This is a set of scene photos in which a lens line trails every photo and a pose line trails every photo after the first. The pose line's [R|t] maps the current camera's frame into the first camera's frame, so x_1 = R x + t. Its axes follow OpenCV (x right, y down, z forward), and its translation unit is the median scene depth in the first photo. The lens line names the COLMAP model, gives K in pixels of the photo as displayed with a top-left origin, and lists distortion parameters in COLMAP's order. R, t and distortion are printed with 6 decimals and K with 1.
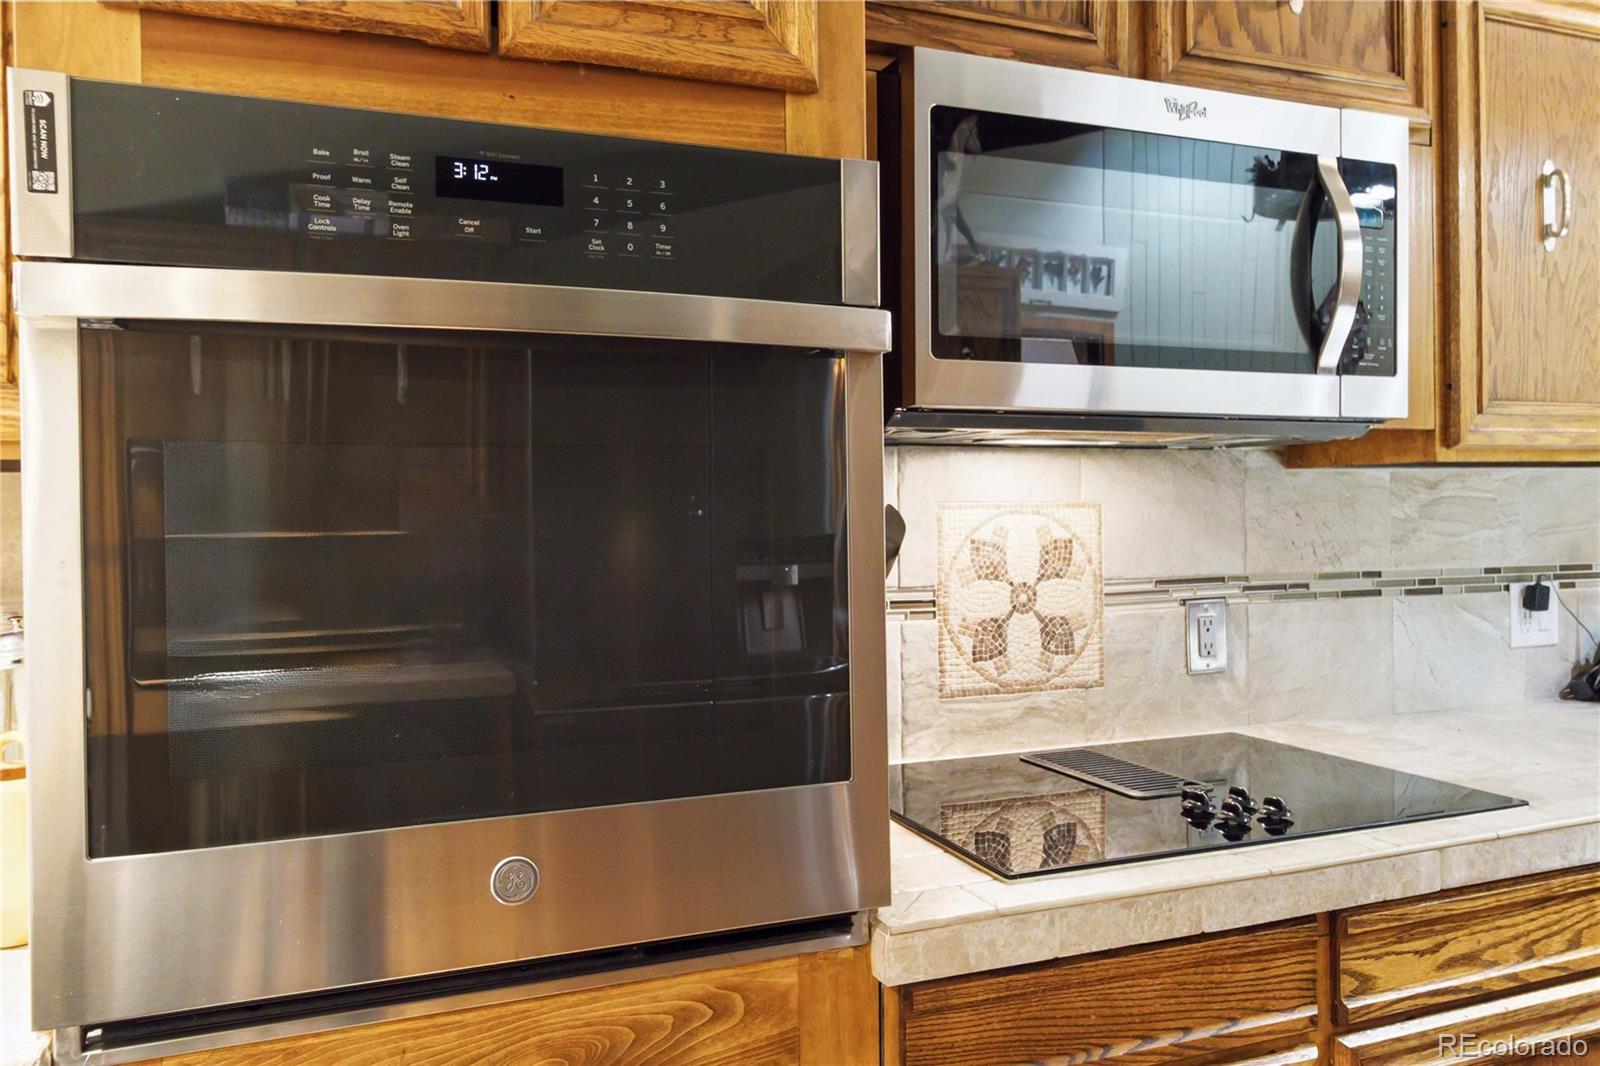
lens RADIAL K [[1187.6, 0, 800.2], [0, 1187.6, 532.4], [0, 0, 1]] dist [0.006086, 0.003329]
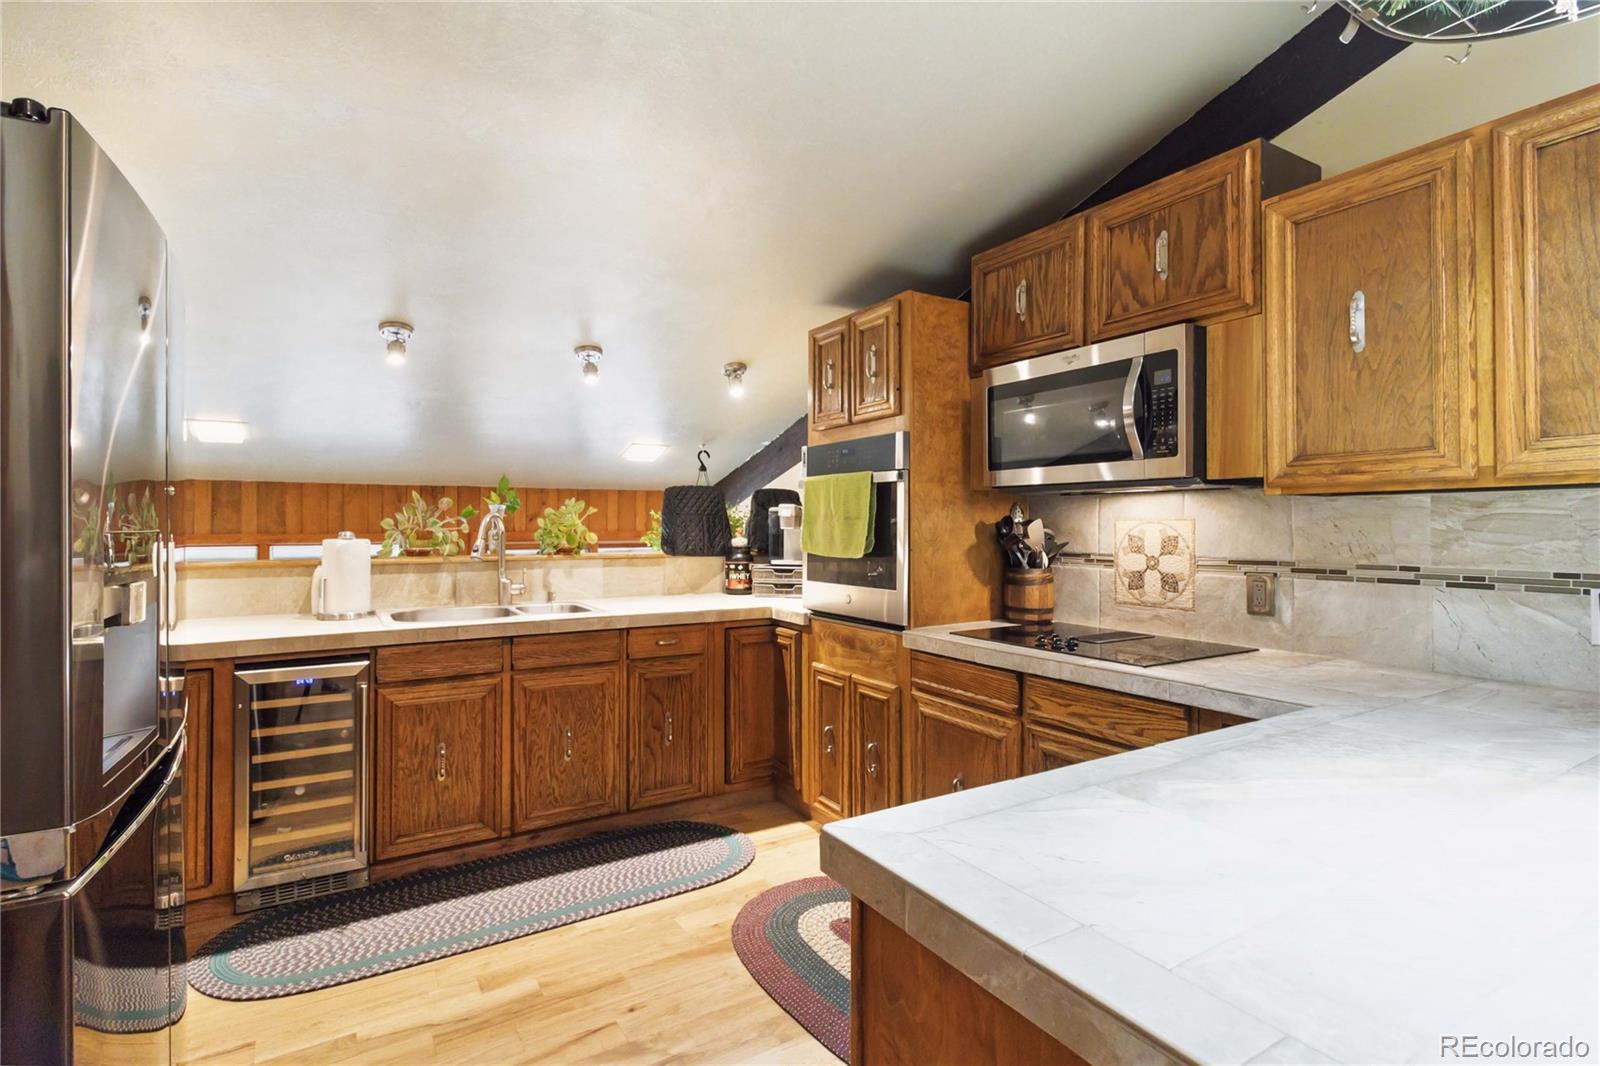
lens RADIAL K [[767.0, 0, 800.9], [0, 767.0, 523.9], [0, 0, 1]] dist [-0.001117, -0.000212]
pose [[0.162792, 0.011987, -0.986588, 1.390143], [-0.014334, 0.999849, 0.009783, -0.018434], [0.986556, 0.012550, 0.162939, 0.148810]]
